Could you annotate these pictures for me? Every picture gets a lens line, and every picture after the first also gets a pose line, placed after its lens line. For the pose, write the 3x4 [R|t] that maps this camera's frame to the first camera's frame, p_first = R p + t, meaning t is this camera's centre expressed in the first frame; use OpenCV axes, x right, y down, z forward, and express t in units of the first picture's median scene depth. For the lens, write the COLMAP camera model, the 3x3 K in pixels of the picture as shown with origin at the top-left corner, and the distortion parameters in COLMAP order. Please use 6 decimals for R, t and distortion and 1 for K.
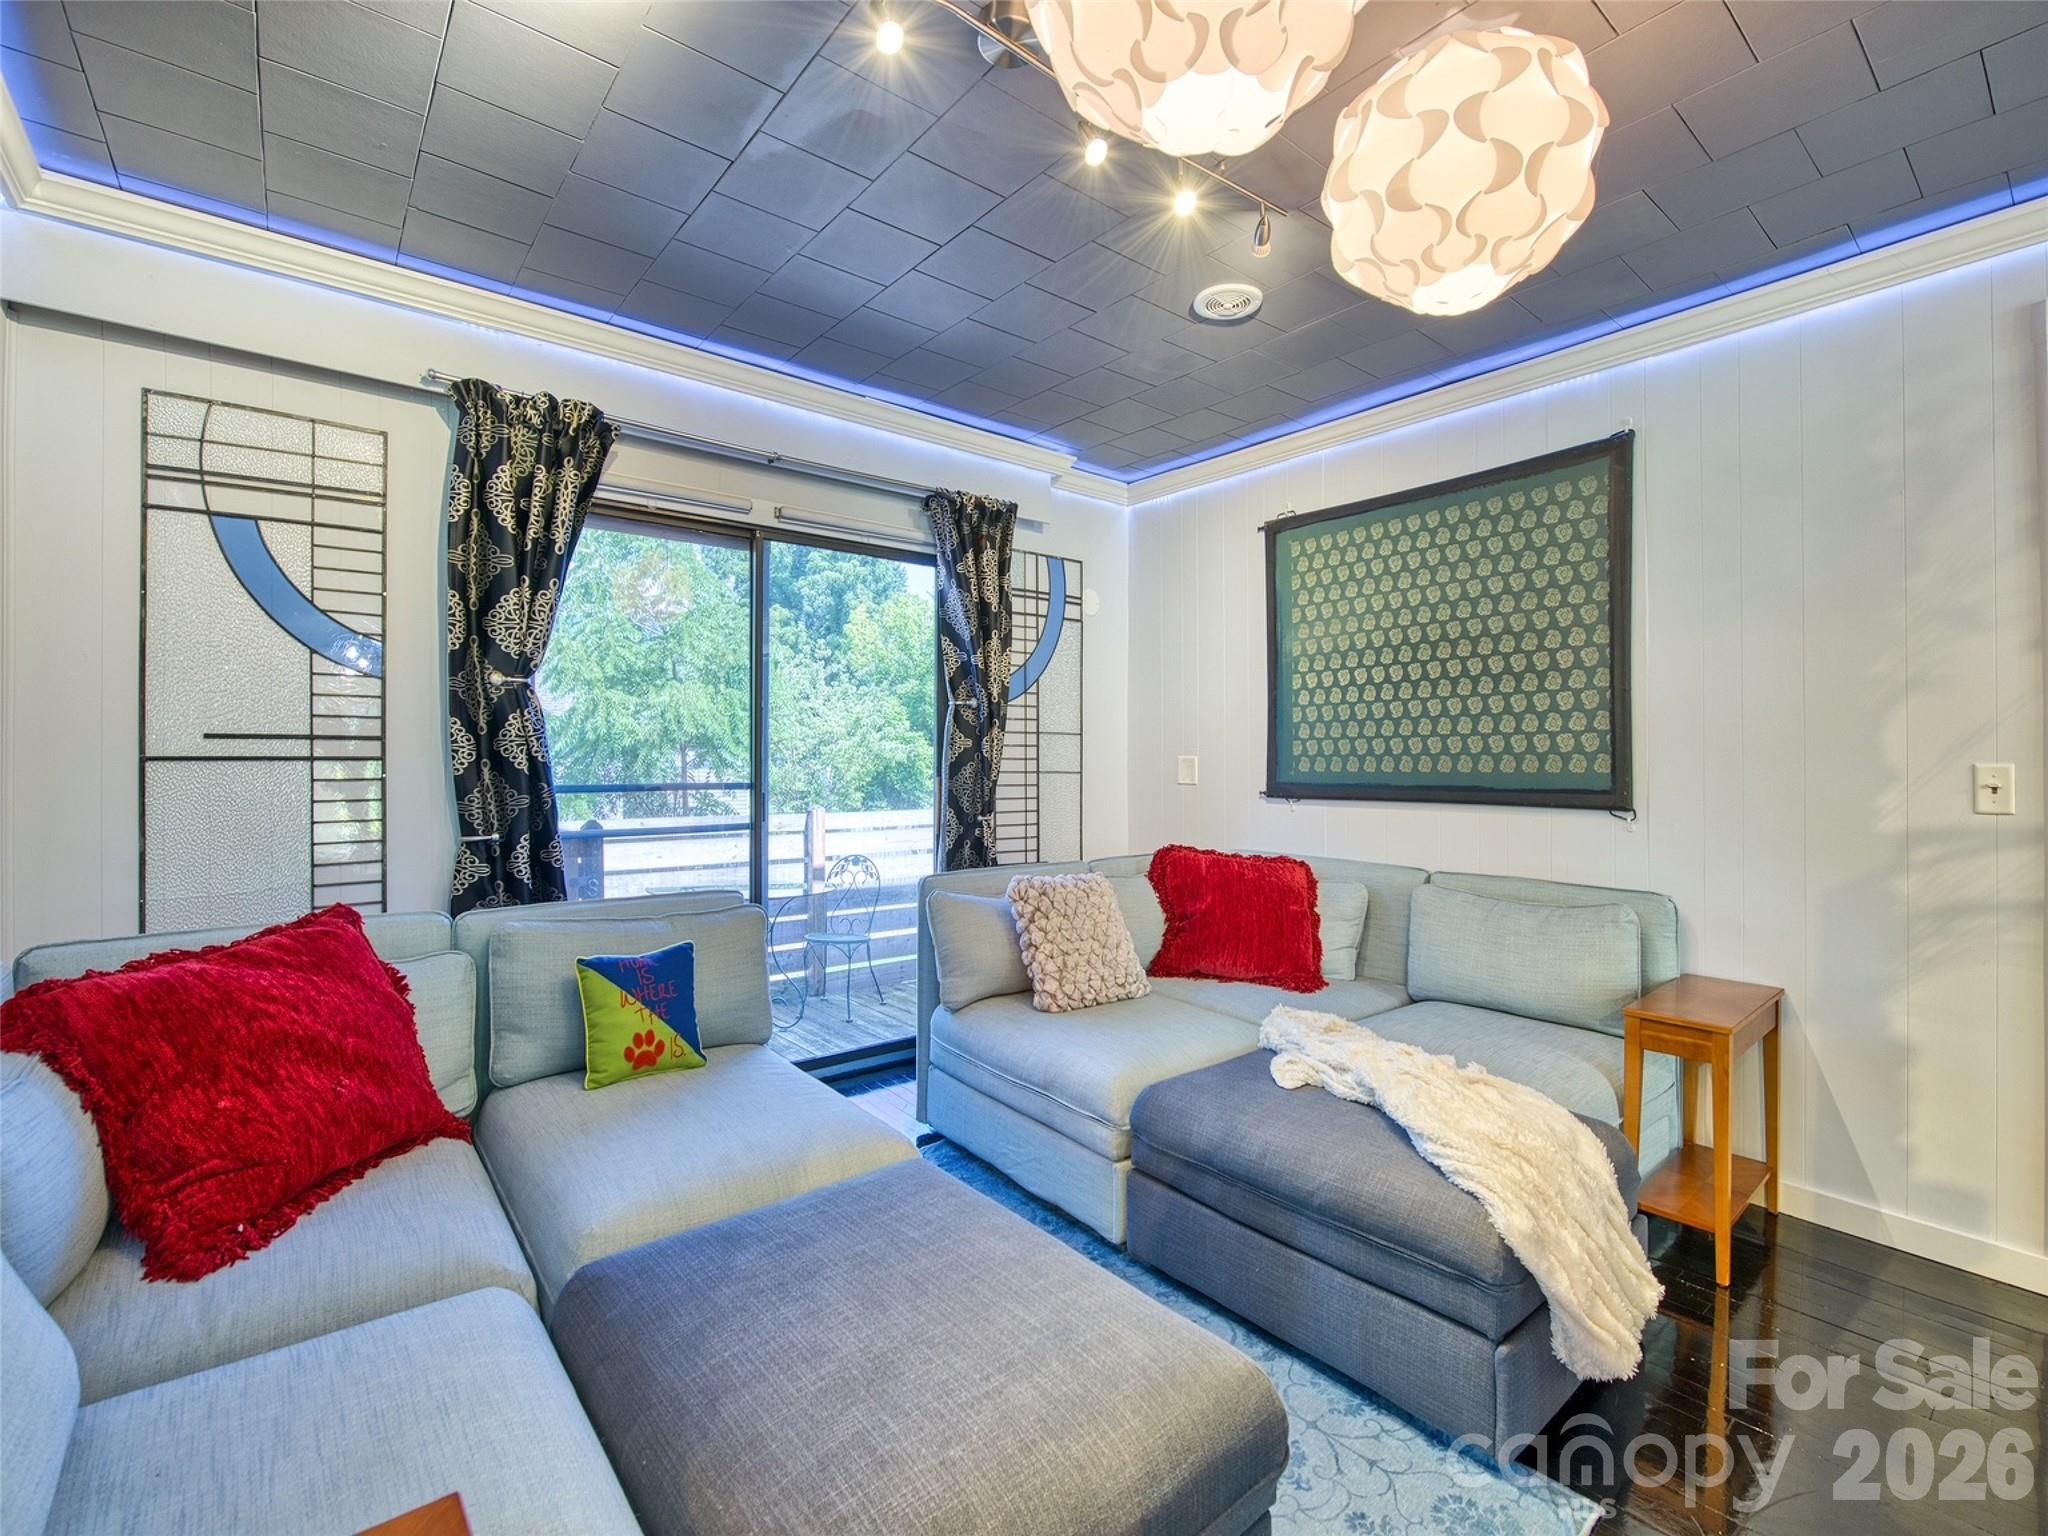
lens RADIAL K [[893.3, 0, 1023.0], [0, 893.3, 766.6], [0, 0, 1]] dist [-0.001645, -0.000024]
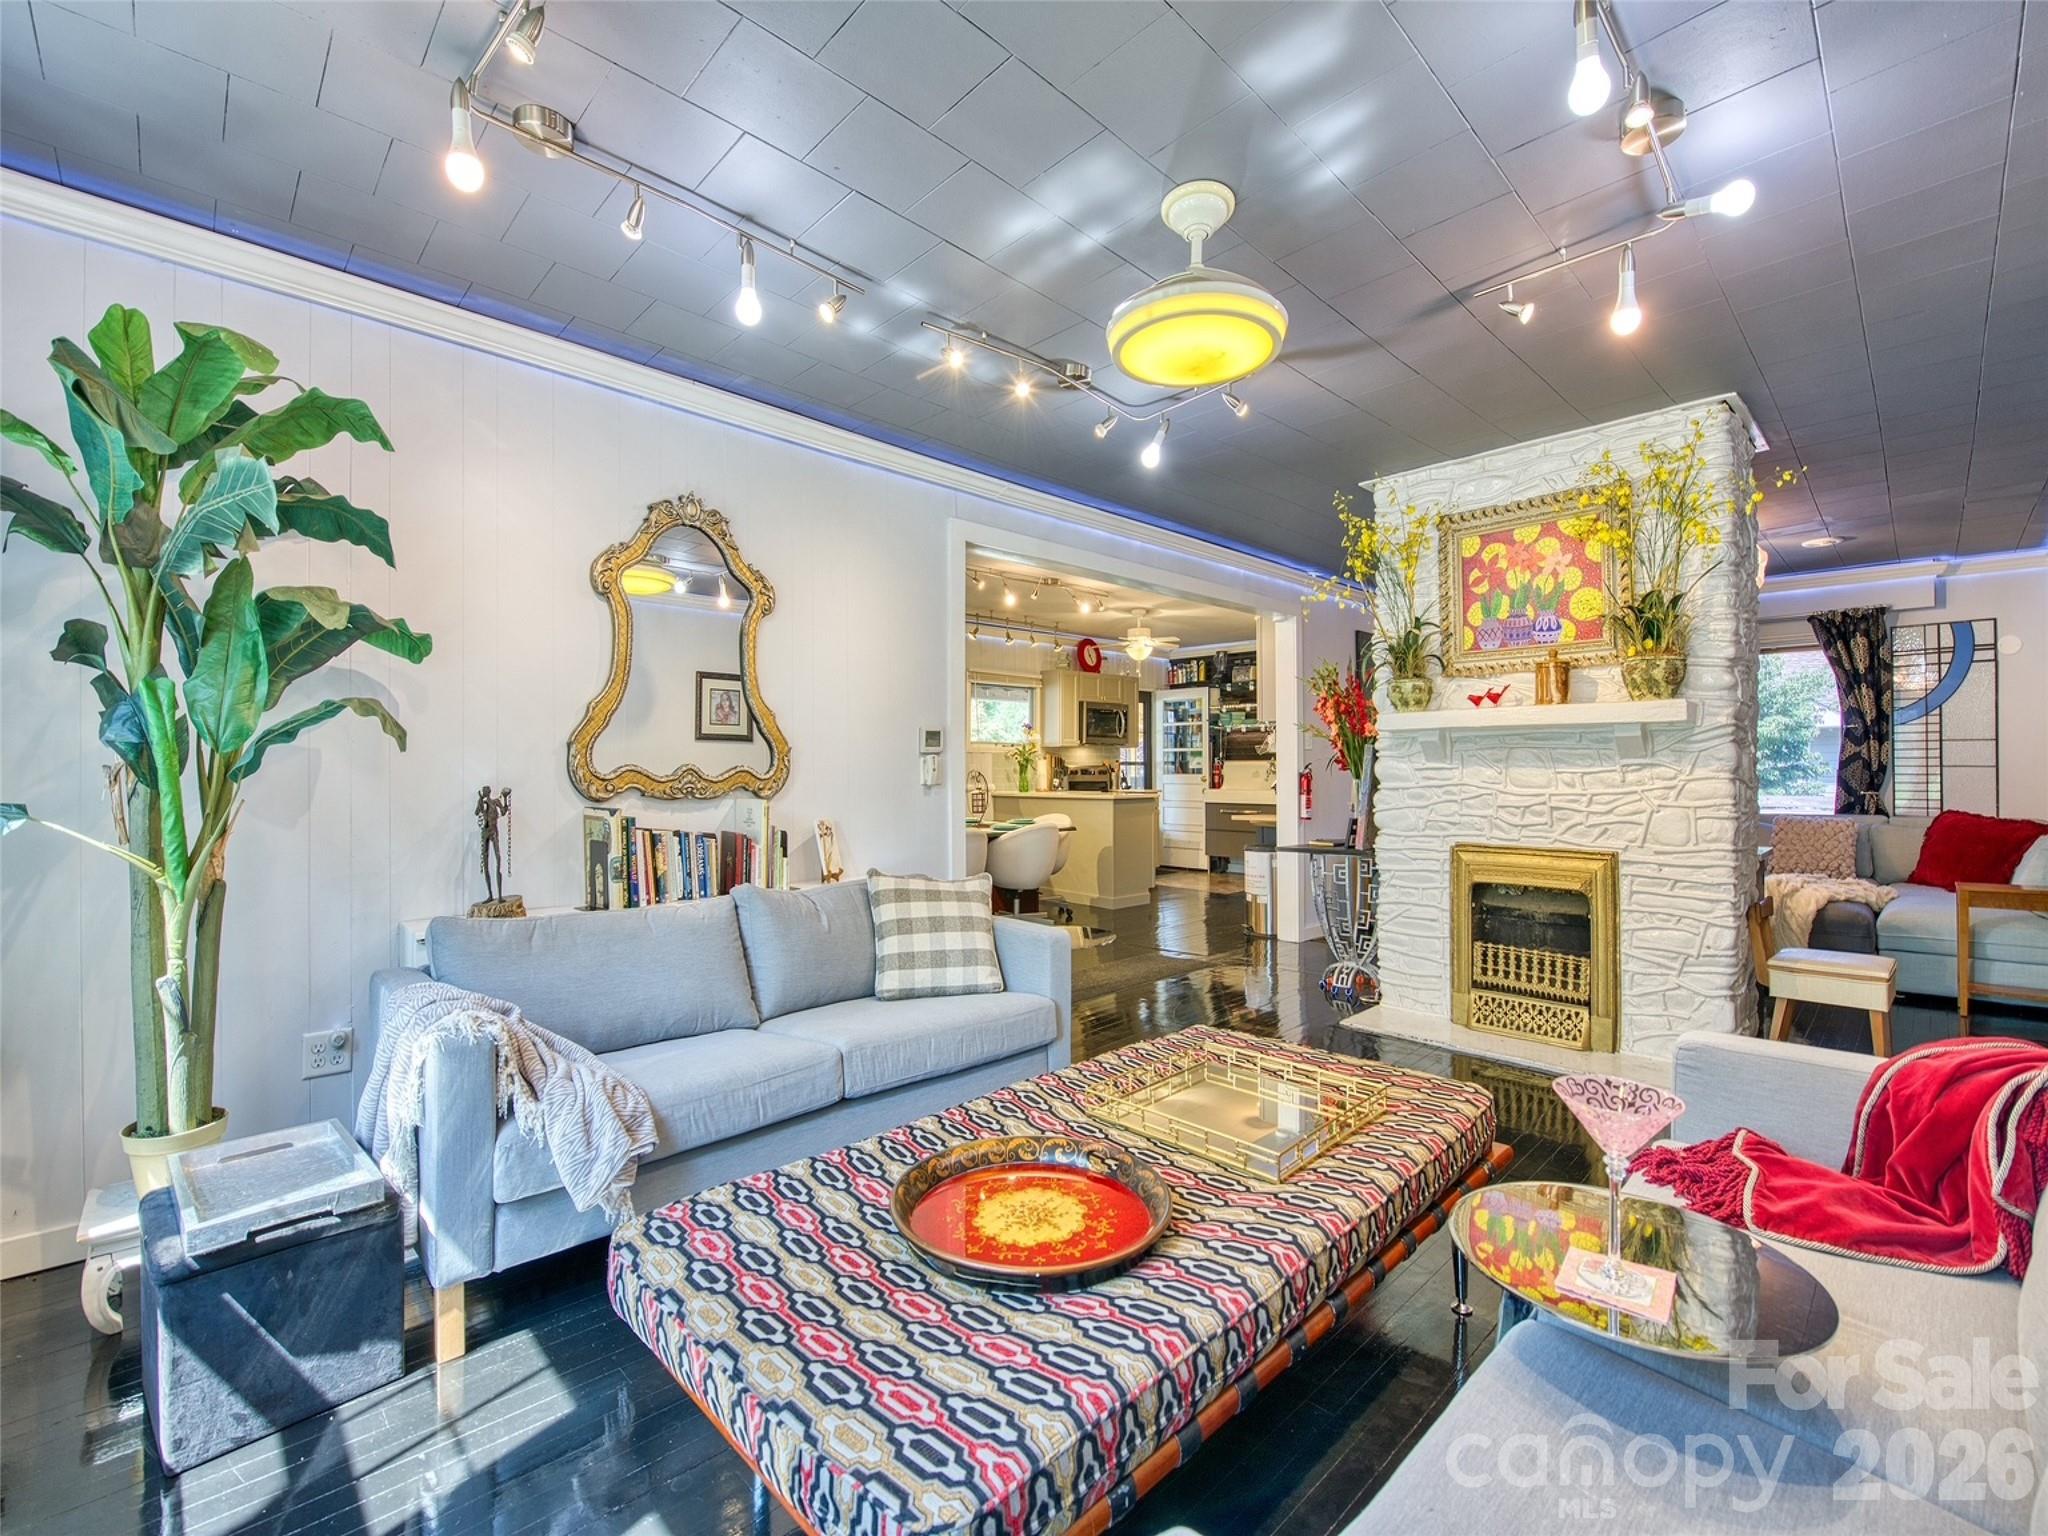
lens RADIAL K [[893.3, 0, 1032.5], [0, 893.3, 767.2], [0, 0, 1]] dist [-0.001645, -0.000024]
pose [[0.084403, -0.004024, -0.996424, 1.525728], [0.004360, 0.999984, -0.003669, 0.007629], [0.996422, -0.004035, 0.084419, -0.735377]]
